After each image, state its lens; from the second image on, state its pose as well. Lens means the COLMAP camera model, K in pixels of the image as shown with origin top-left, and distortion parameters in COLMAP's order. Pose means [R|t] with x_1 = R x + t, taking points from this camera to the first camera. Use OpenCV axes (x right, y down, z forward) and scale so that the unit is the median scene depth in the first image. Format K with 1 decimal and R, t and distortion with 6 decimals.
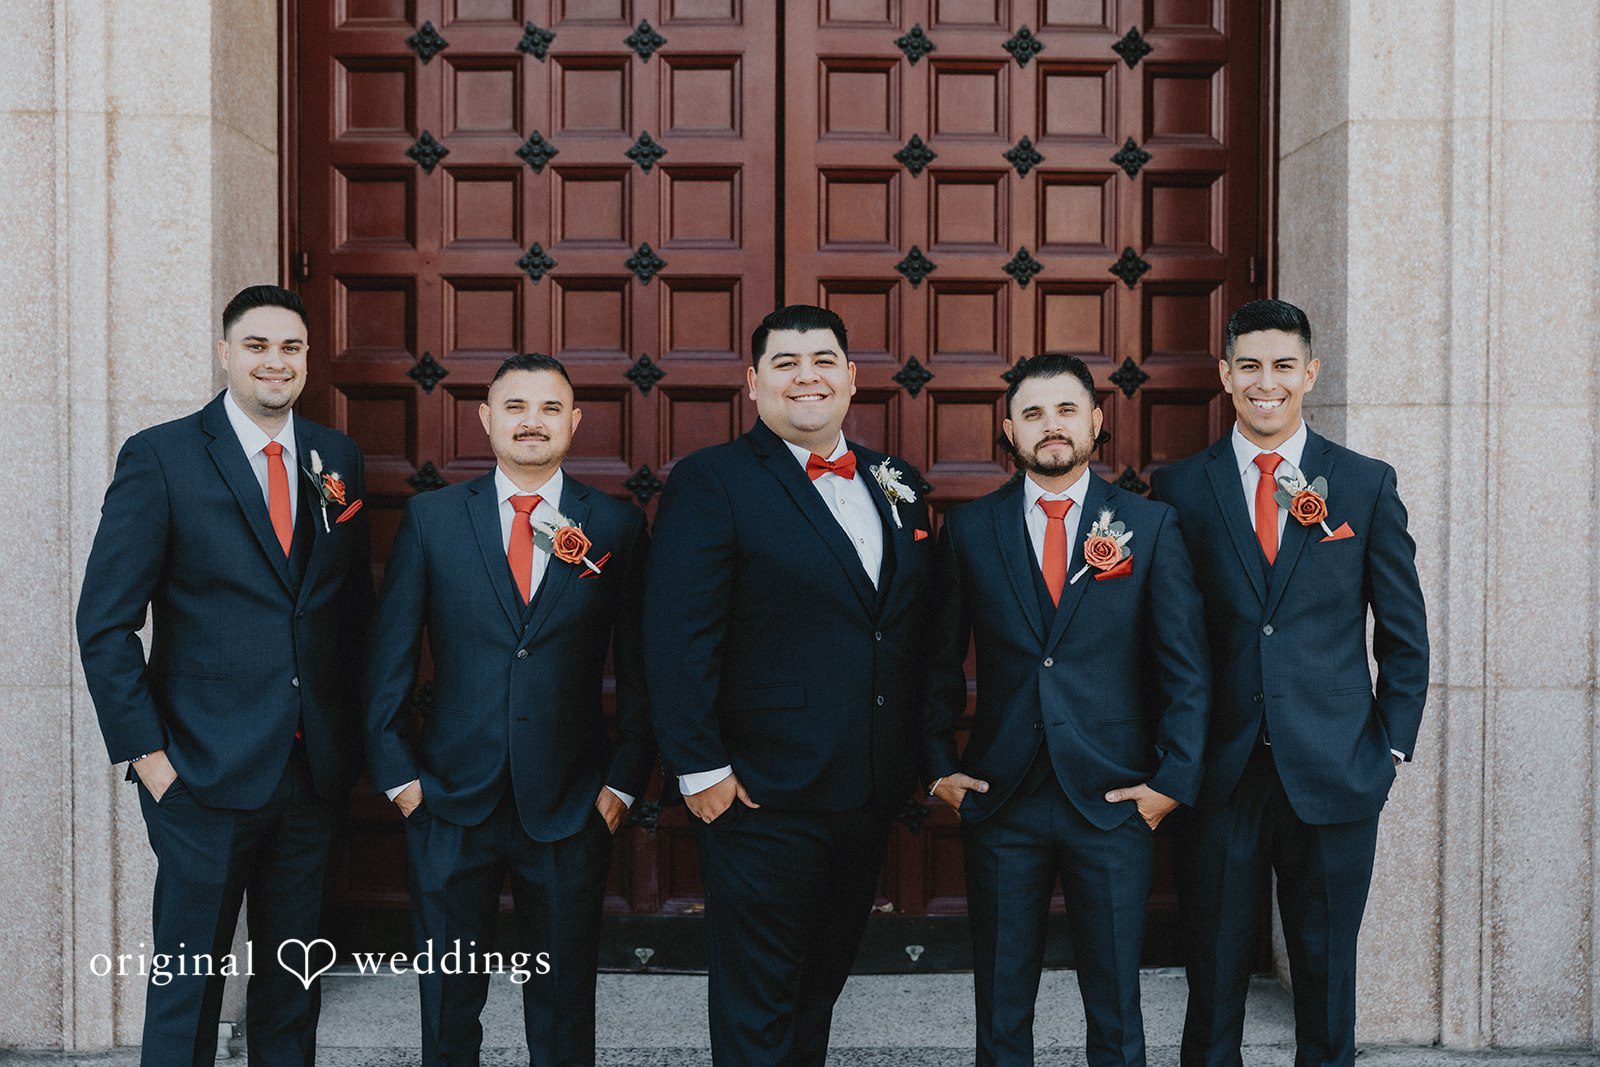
lens RADIAL K [[3574.0, 0, 800.0], [0, 3574.0, 533.5], [0, 0, 1]] dist [-0.014220, -0.131187]
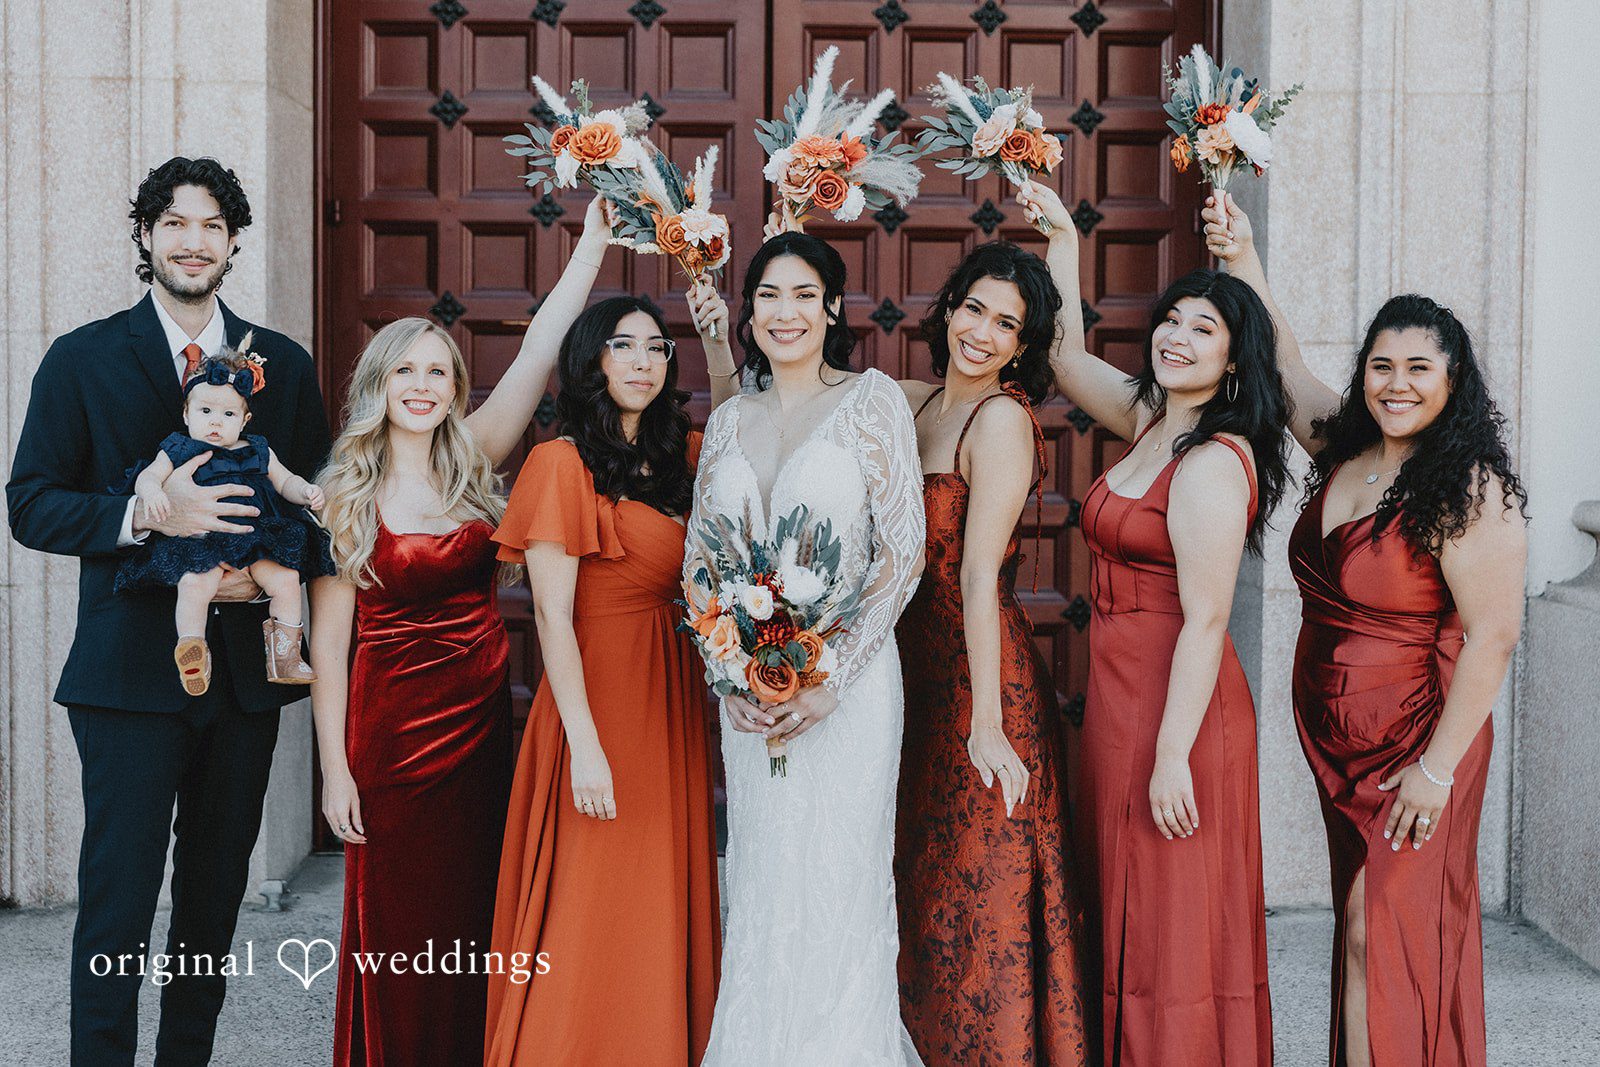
lens RADIAL K [[3574.0, 0, 800.0], [0, 3574.0, 533.5], [0, 0, 1]] dist [-0.014220, -0.131187]
pose [[0.999981, 0.005396, 0.003034, 0.001548], [-0.005447, 0.999838, 0.017130, 0.004686], [-0.002941, -0.017146, 0.999849, -0.107162]]
